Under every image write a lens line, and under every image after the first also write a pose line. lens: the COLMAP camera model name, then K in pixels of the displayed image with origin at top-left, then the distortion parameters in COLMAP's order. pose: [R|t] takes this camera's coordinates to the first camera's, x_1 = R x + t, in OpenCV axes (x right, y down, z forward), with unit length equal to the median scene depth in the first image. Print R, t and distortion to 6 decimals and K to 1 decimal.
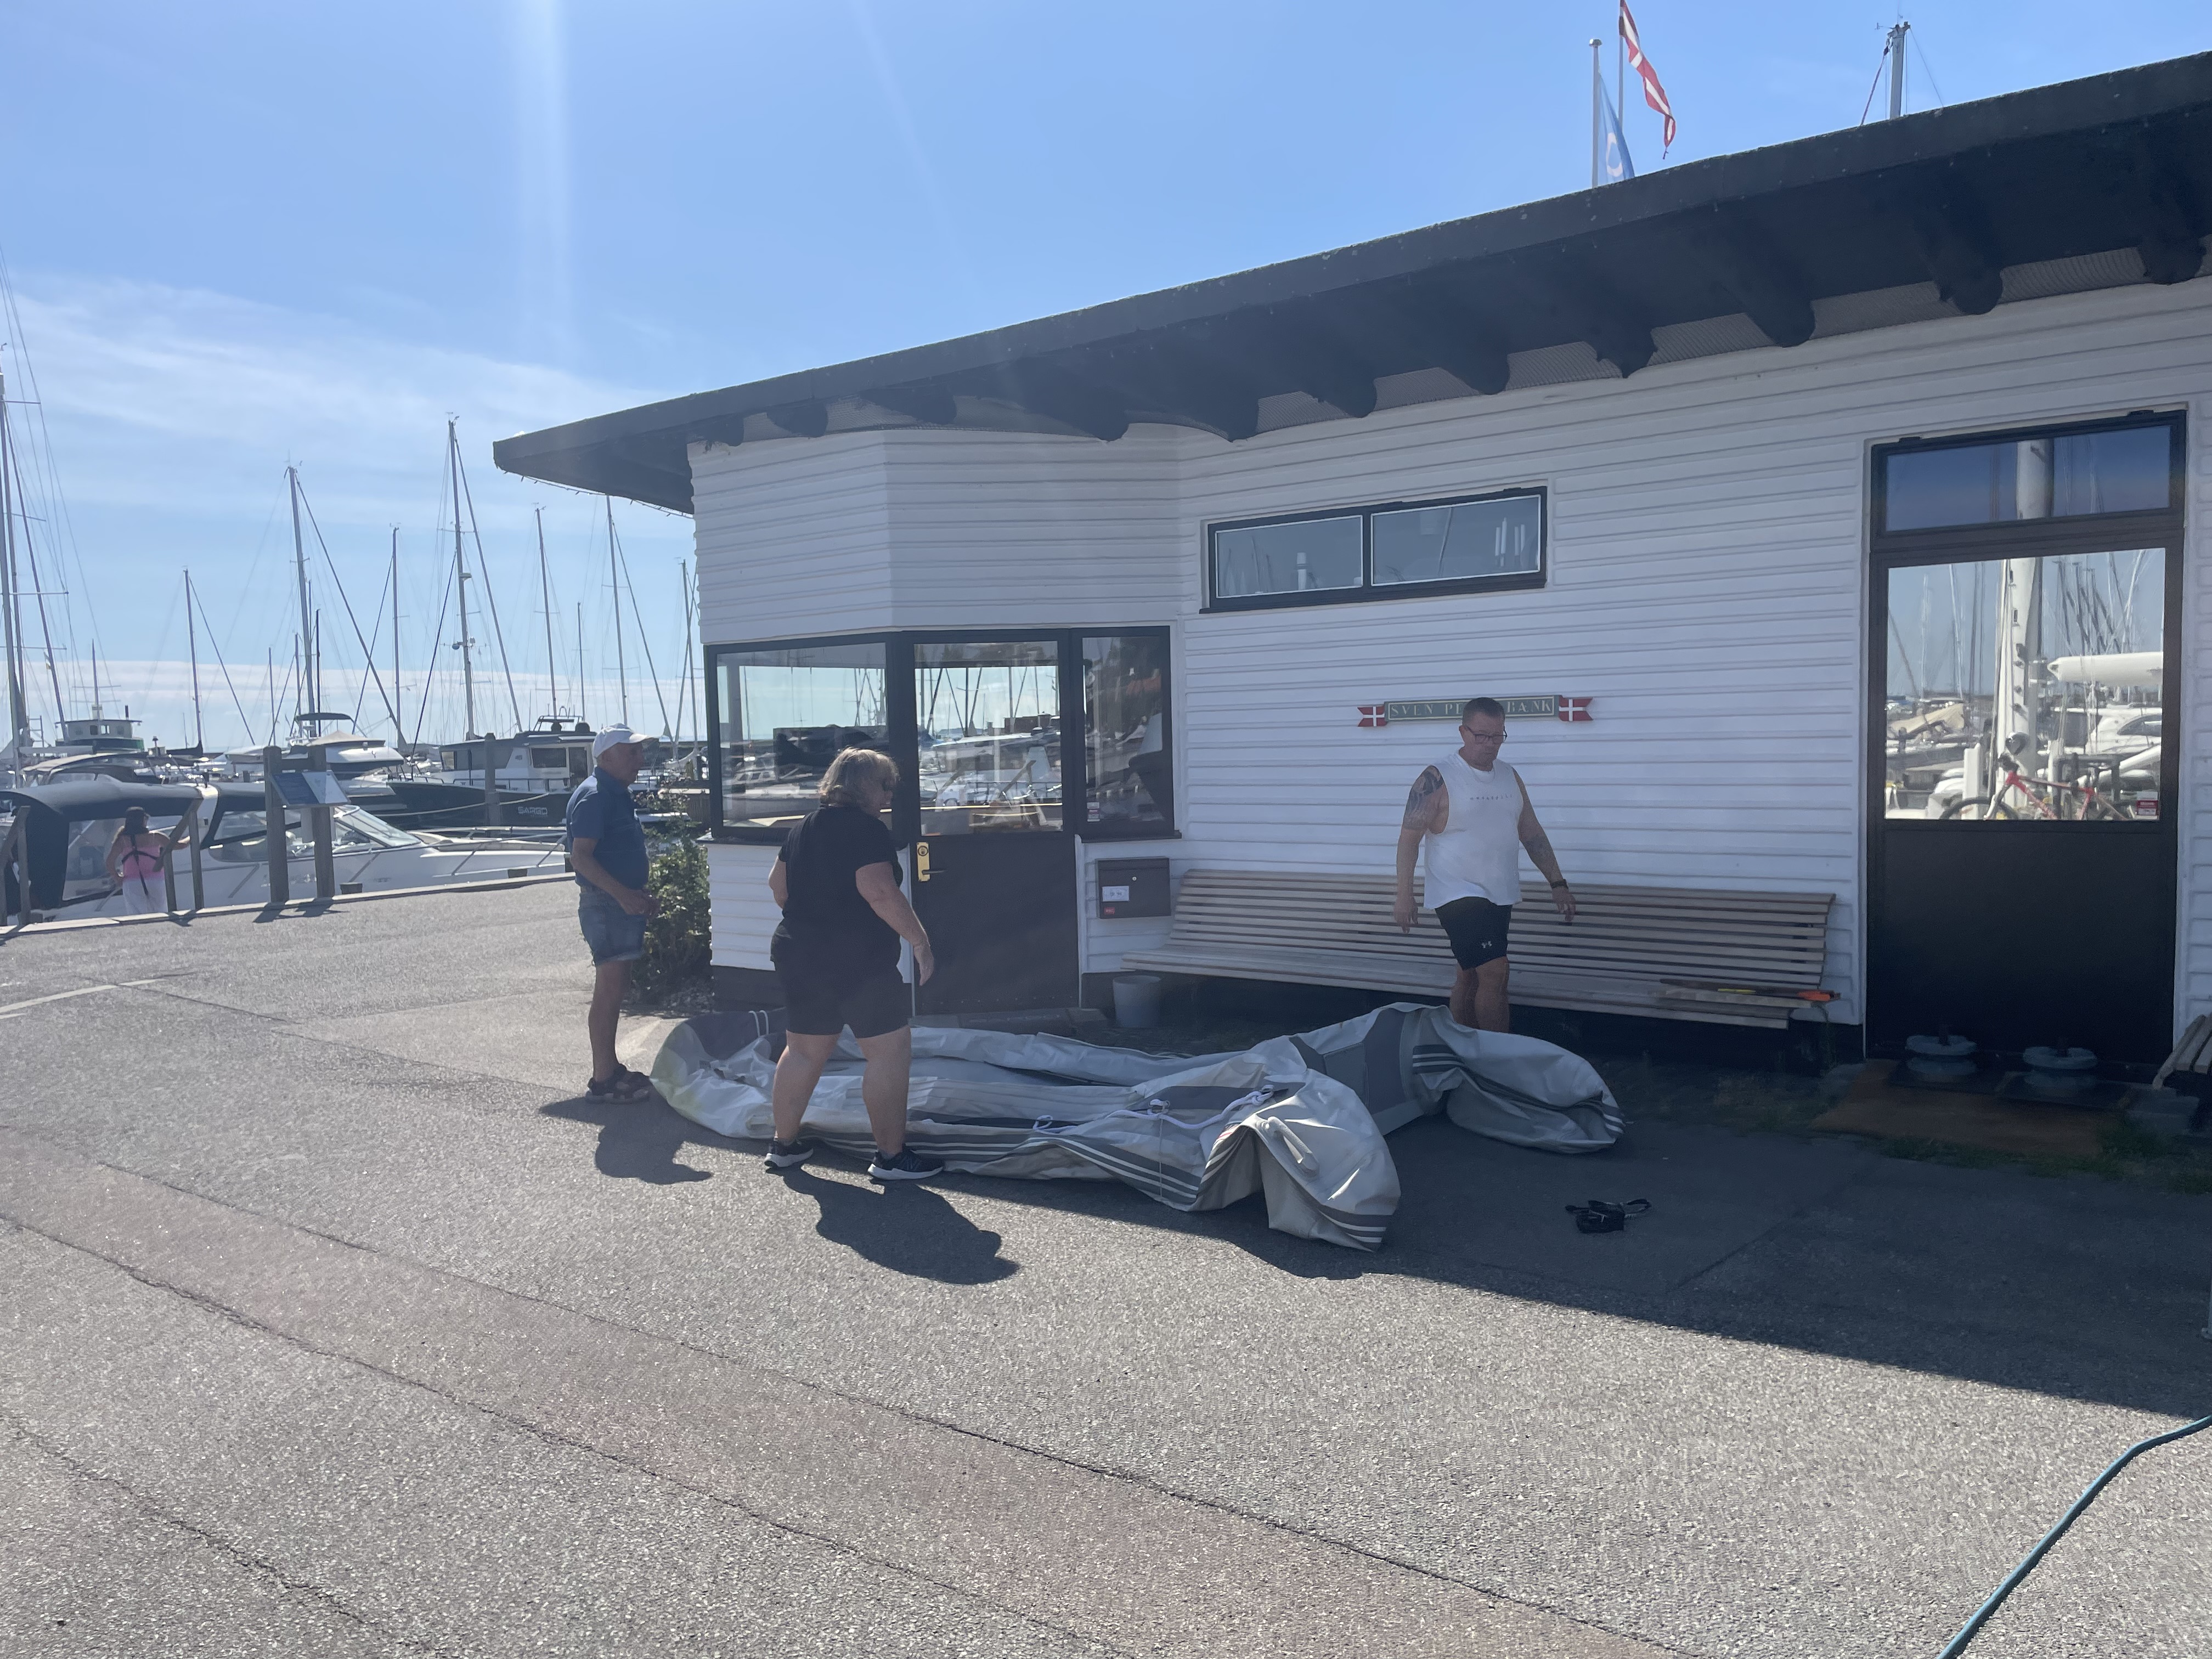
lens RADIAL K [[1669.0, 0, 1115.5], [0, 1669.0, 841.6], [0, 0, 1]] dist [0.165987, -0.202058]
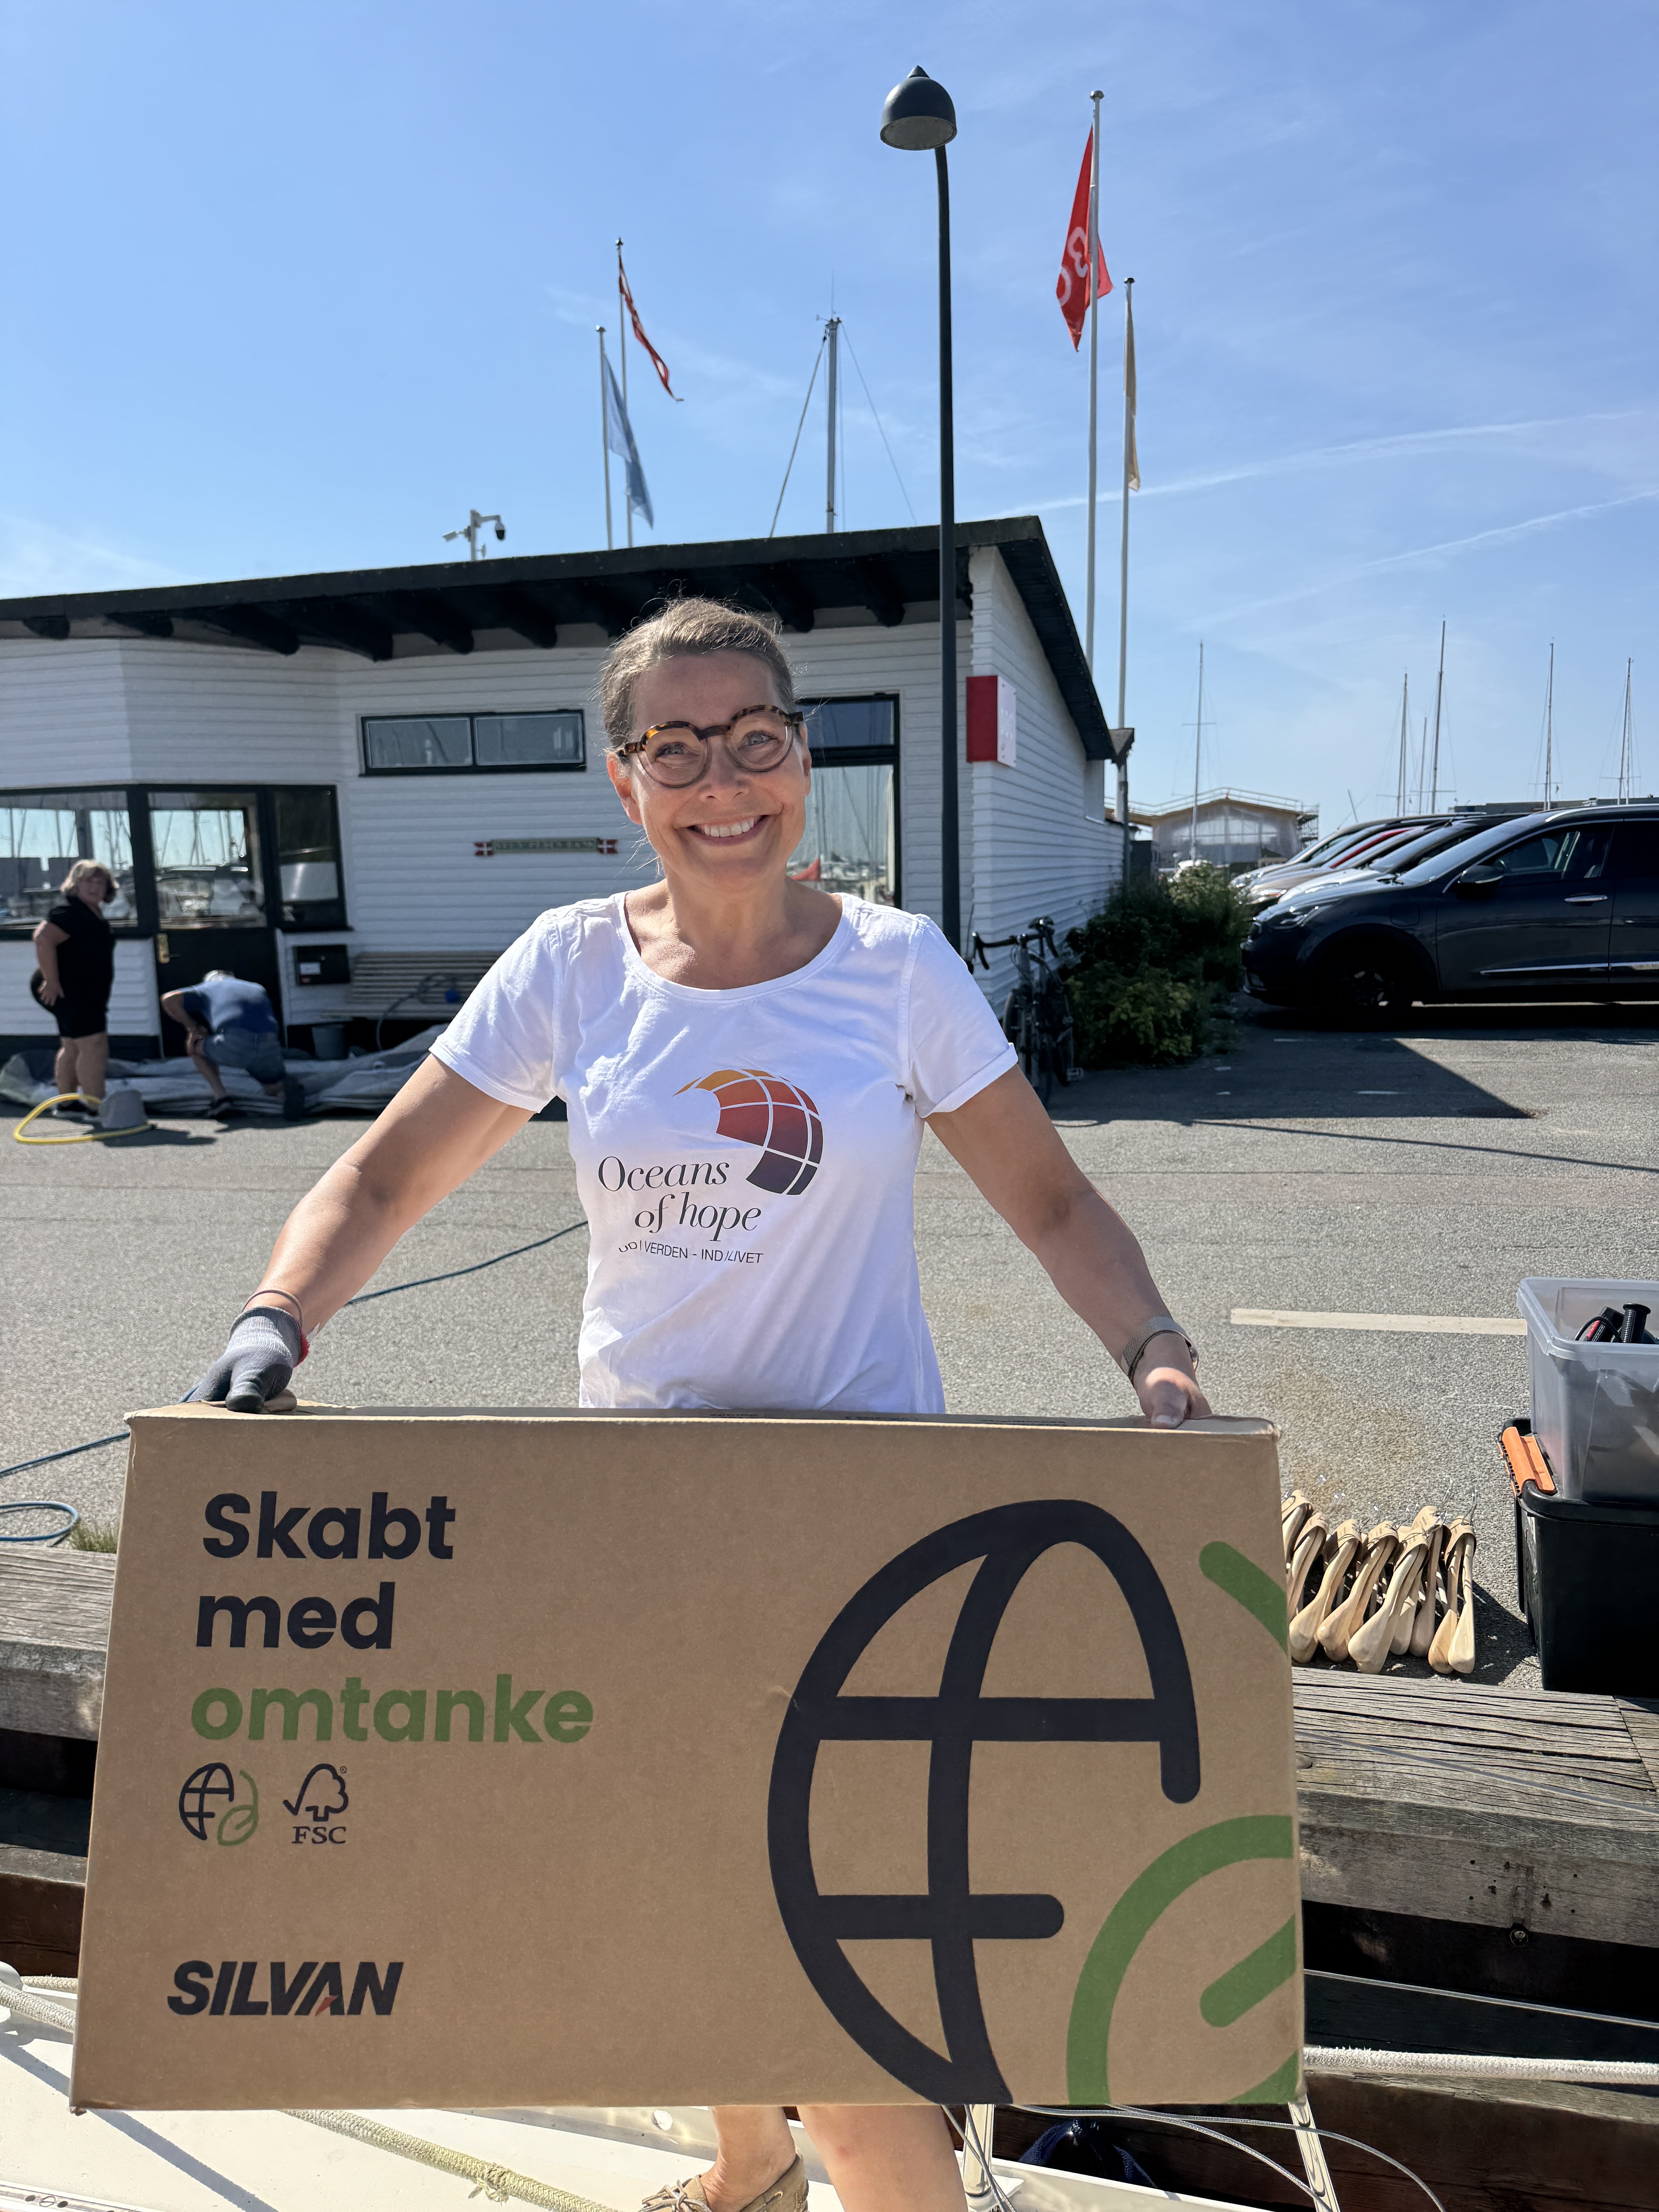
lens RADIAL K [[1603.2, 0, 829.5], [0, 1603.2, 1106.0], [0, 0, 1]] dist [0.136853, -0.235998]
pose [[0.923471, -0.051320, 0.380221, -0.127001], [0.024956, 0.996950, 0.073951, 0.057393], [-0.382856, -0.058803, 0.921934, -0.500264]]
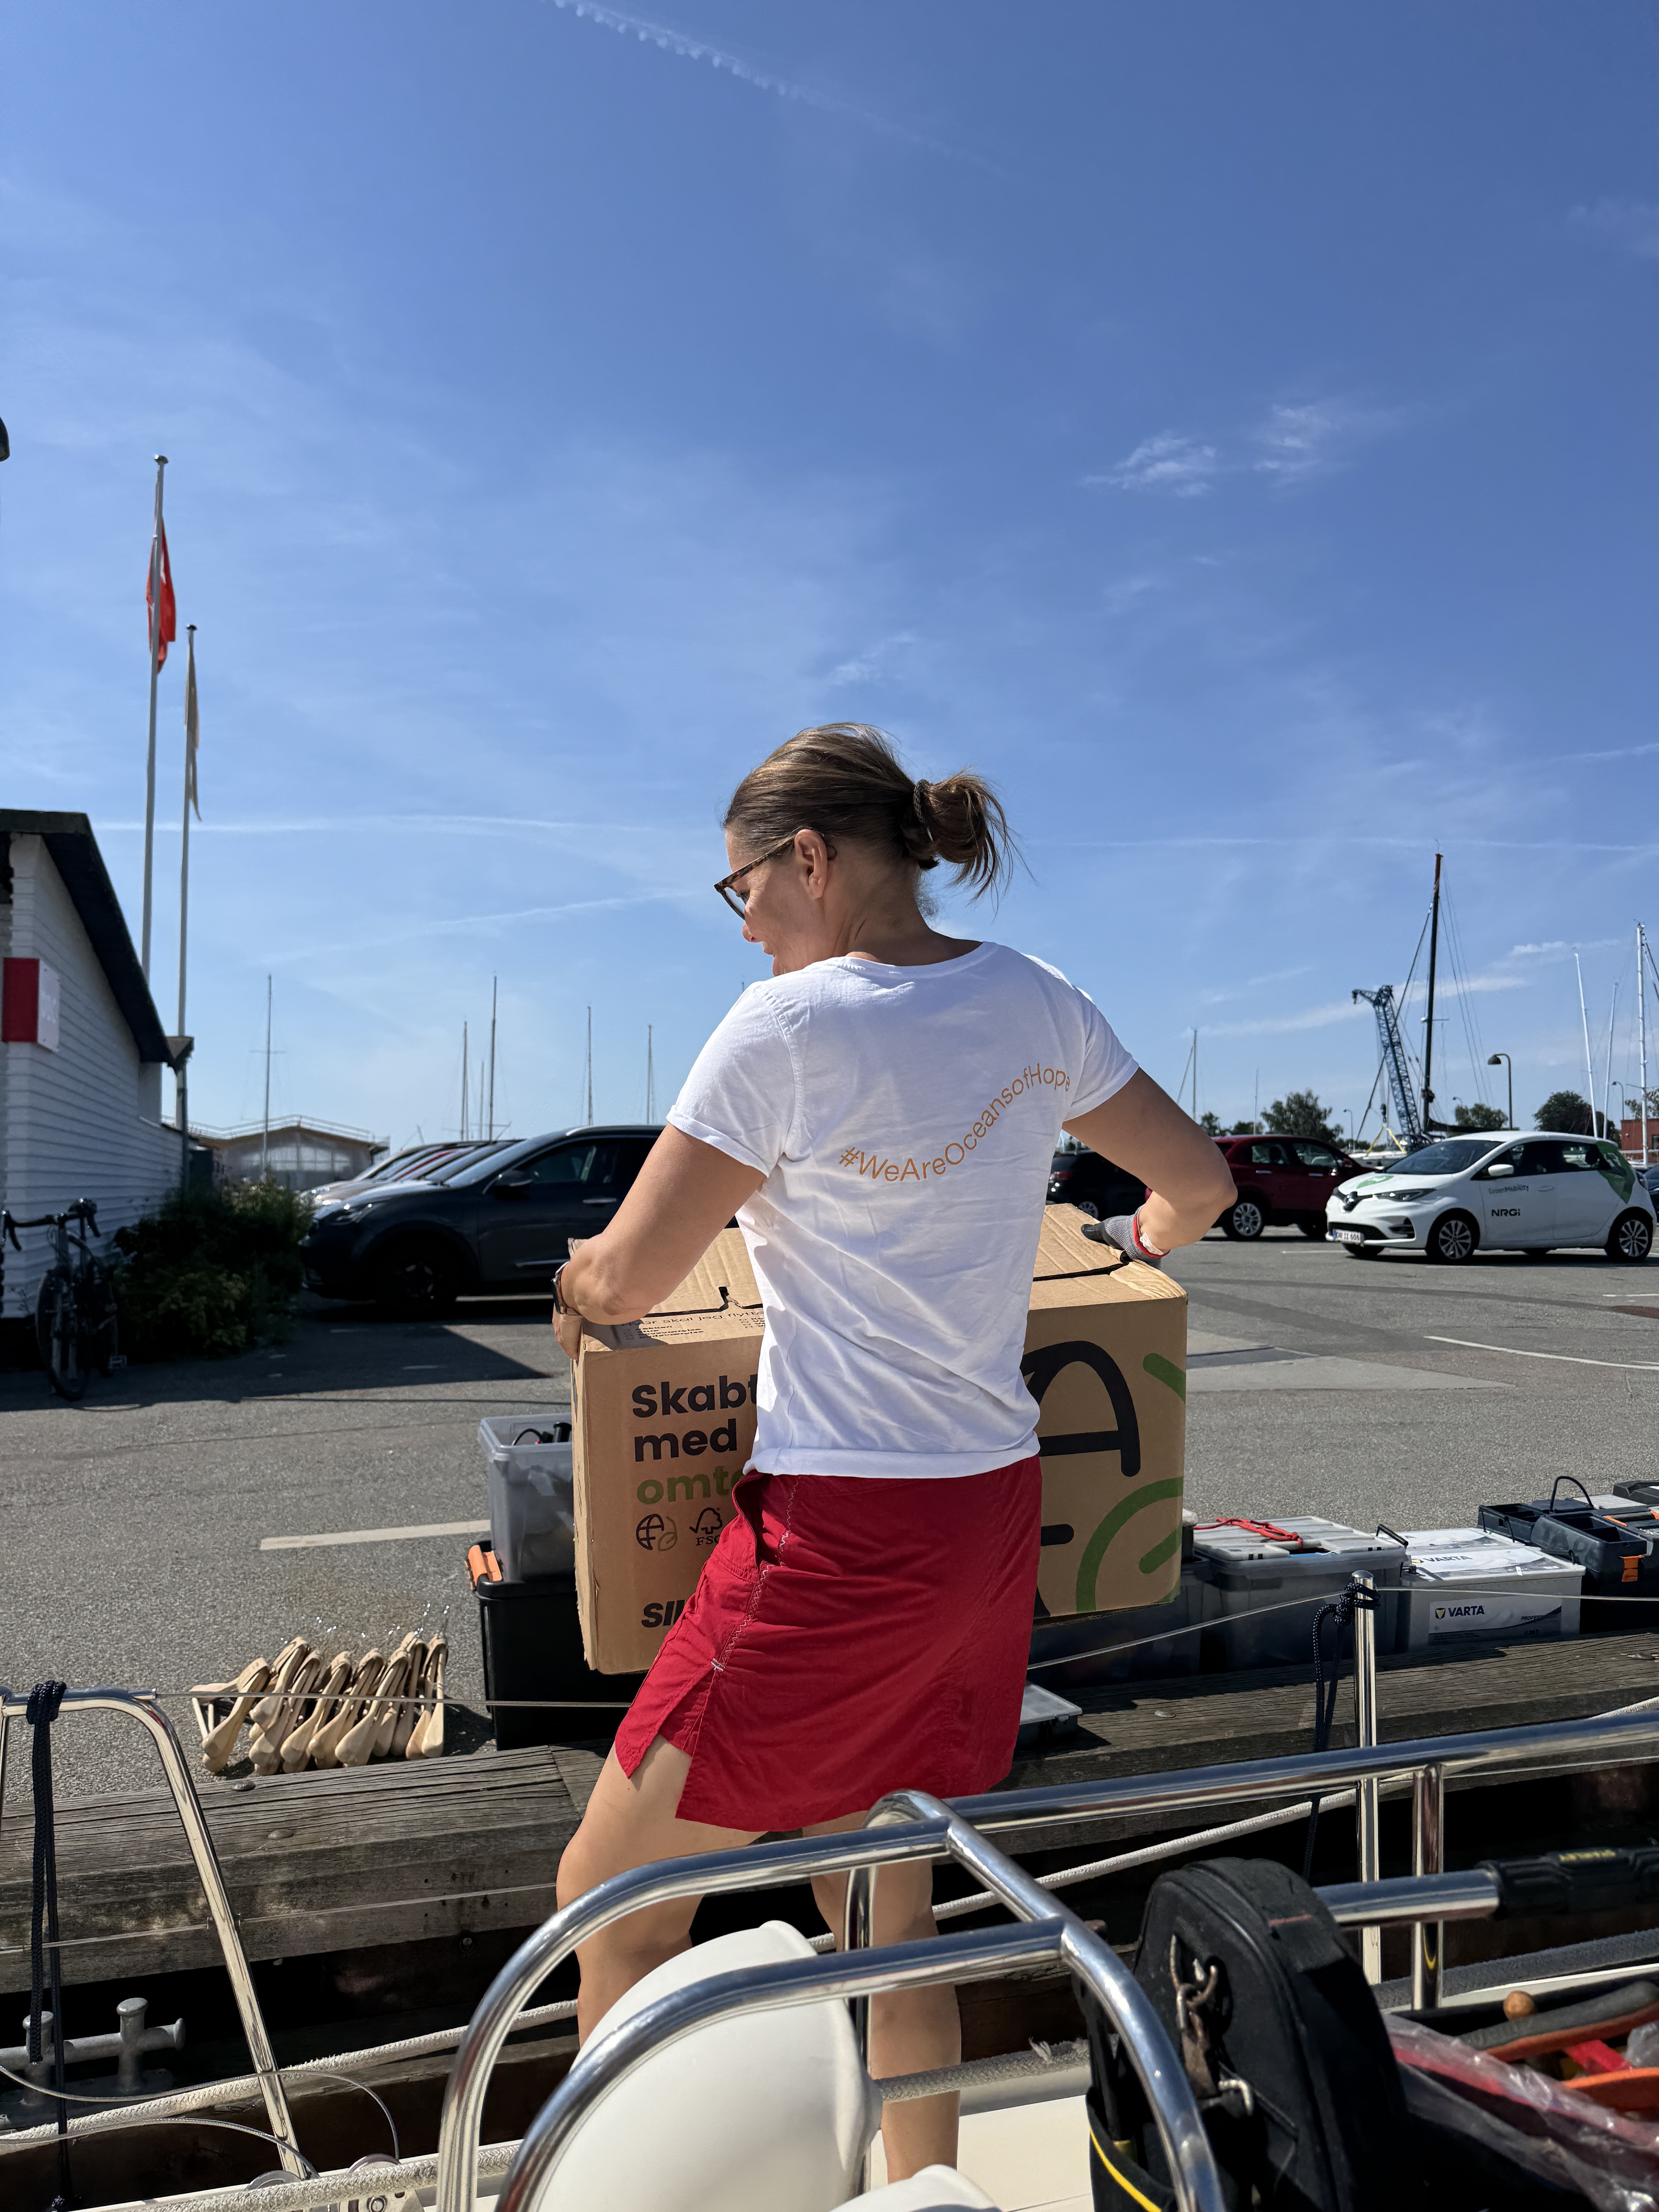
lens RADIAL K [[1603.2, 0, 829.5], [0, 1603.2, 1106.0], [0, 0, 1]] dist [0.136853, -0.235998]
pose [[0.585935, 0.066918, 0.807591, -0.165320], [0.043253, 0.992581, -0.113628, 0.100902], [-0.809203, 0.101510, 0.578693, -0.583815]]
